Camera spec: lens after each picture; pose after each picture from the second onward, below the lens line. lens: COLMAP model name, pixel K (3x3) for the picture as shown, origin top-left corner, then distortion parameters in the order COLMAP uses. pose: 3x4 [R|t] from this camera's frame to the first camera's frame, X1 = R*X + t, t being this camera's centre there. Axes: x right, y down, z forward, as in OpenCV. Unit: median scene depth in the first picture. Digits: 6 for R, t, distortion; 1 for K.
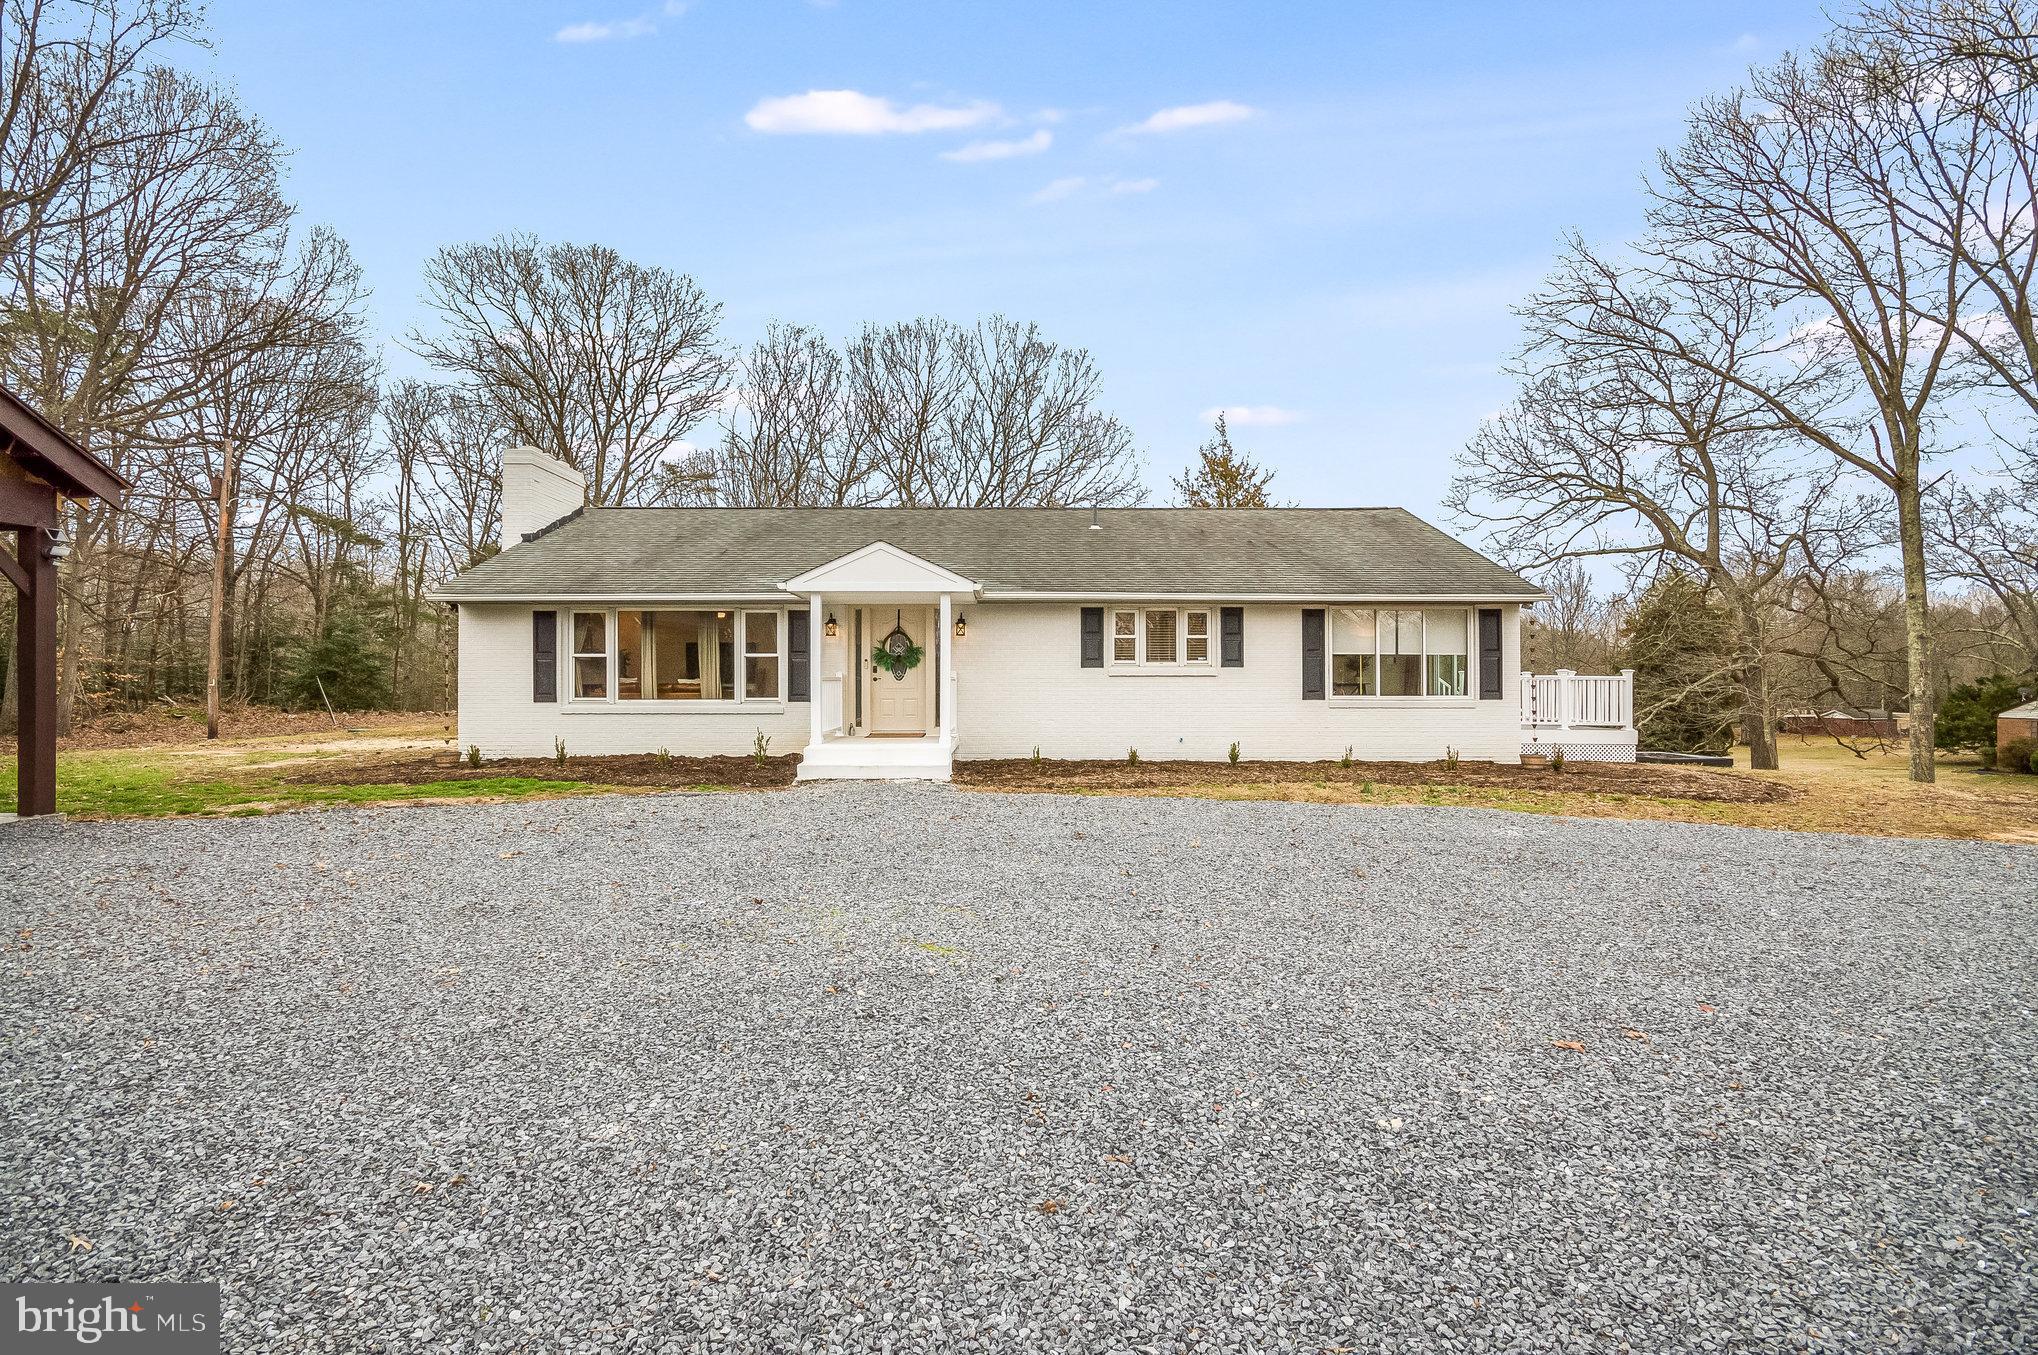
lens RADIAL K [[878.8, 0, 1019.0], [0, 878.8, 677.5], [0, 0, 1]] dist [-0.001893, -0.000043]
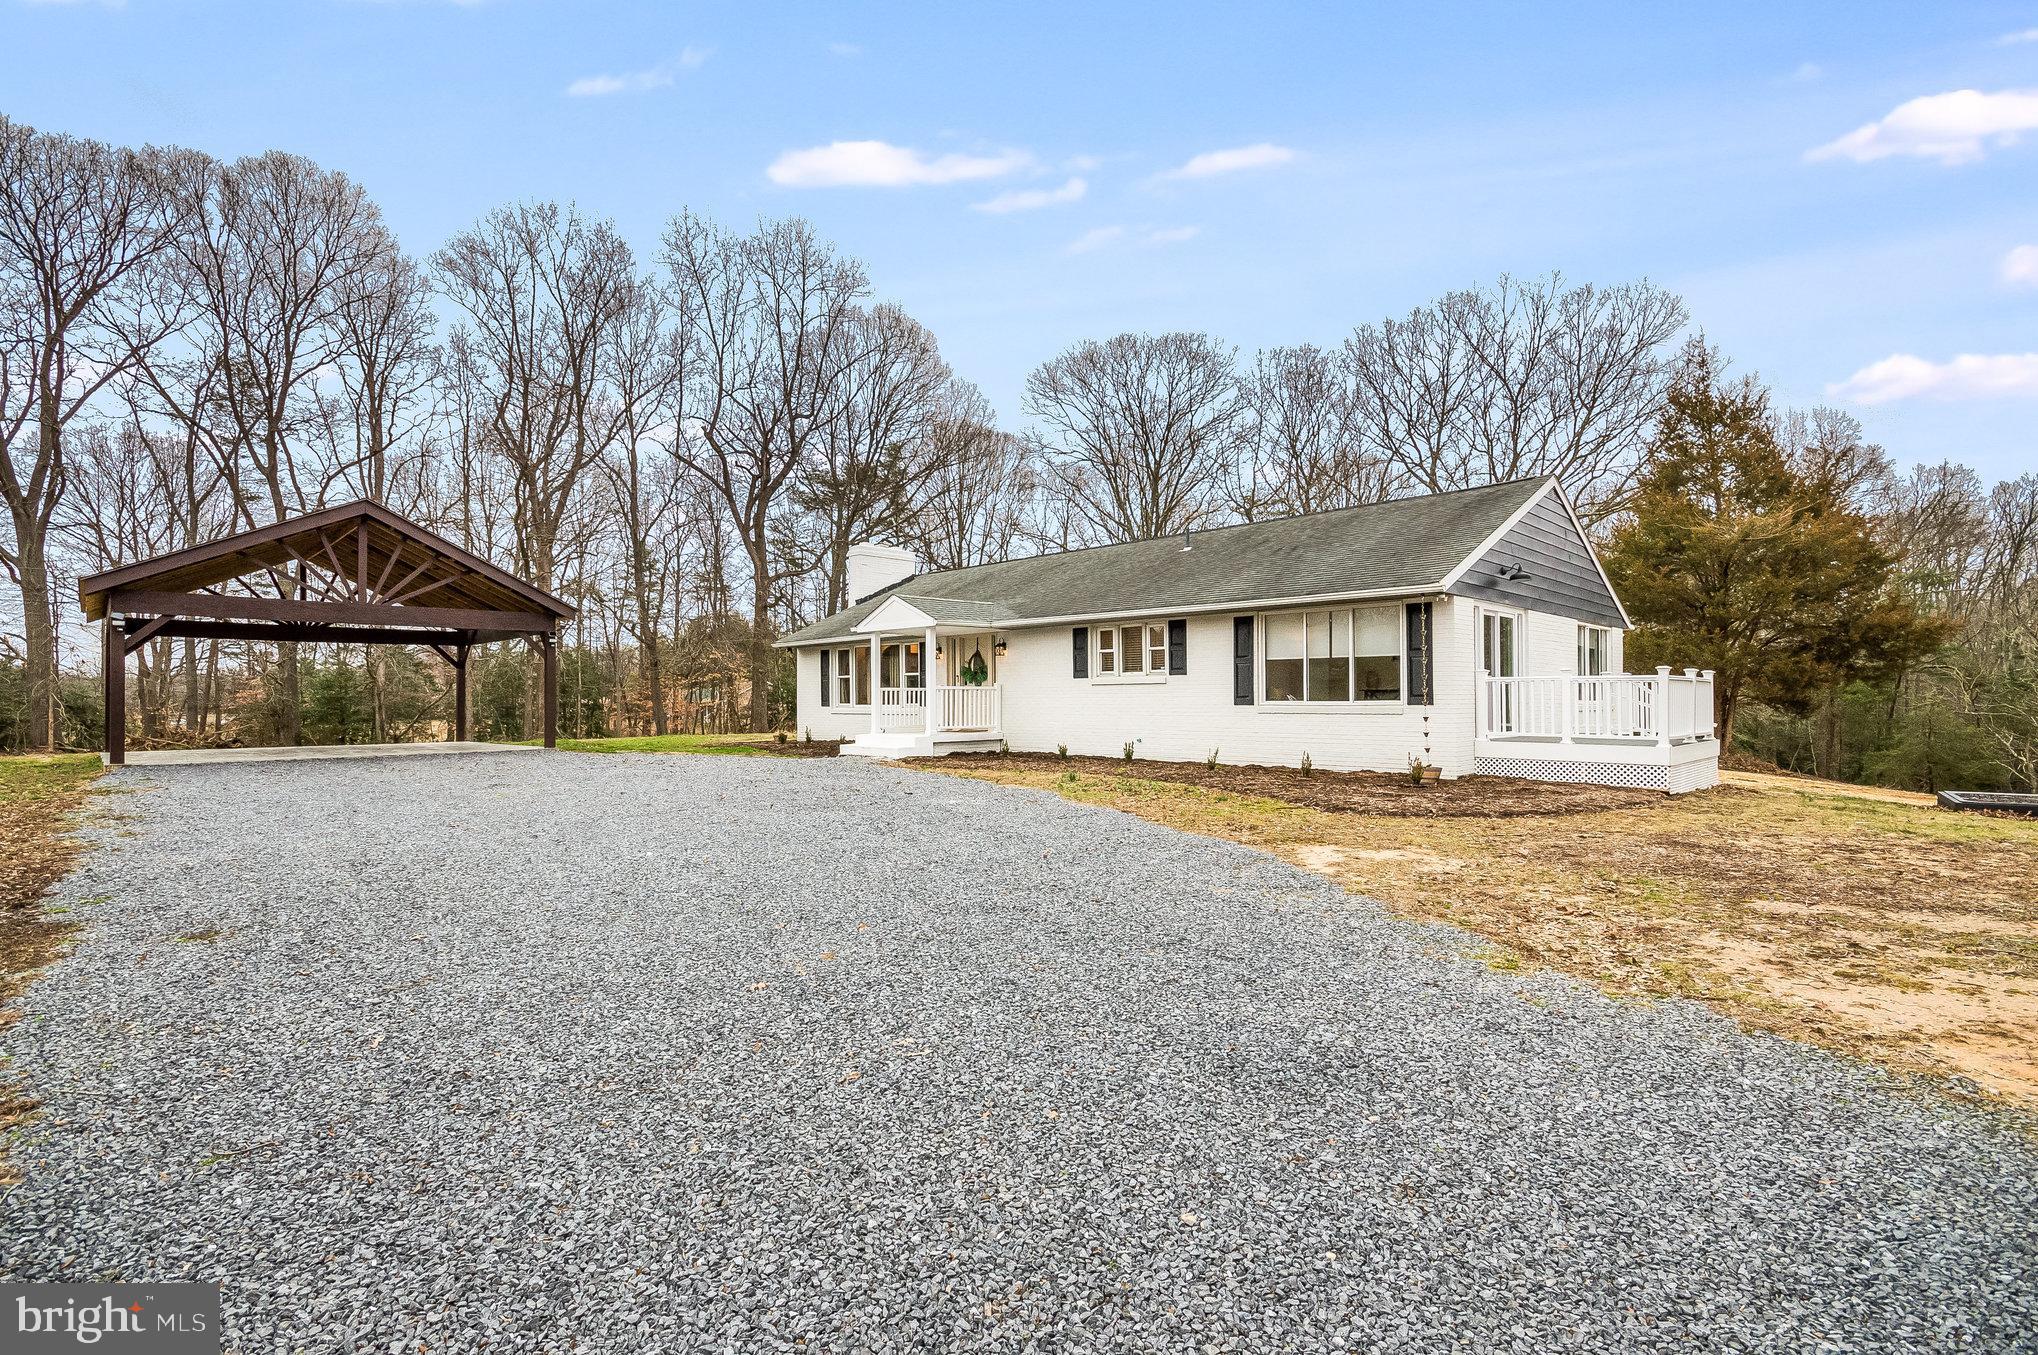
lens RADIAL K [[902.1, 0, 1019.0], [0, 902.1, 677.5], [0, 0, 1]] dist [0.000945, 0.000074]
pose [[0.710772, -0.020532, -0.703123, 0.884311], [0.012026, 0.999783, -0.017038, 0.007774], [0.703320, 0.003654, 0.710864, 0.068573]]
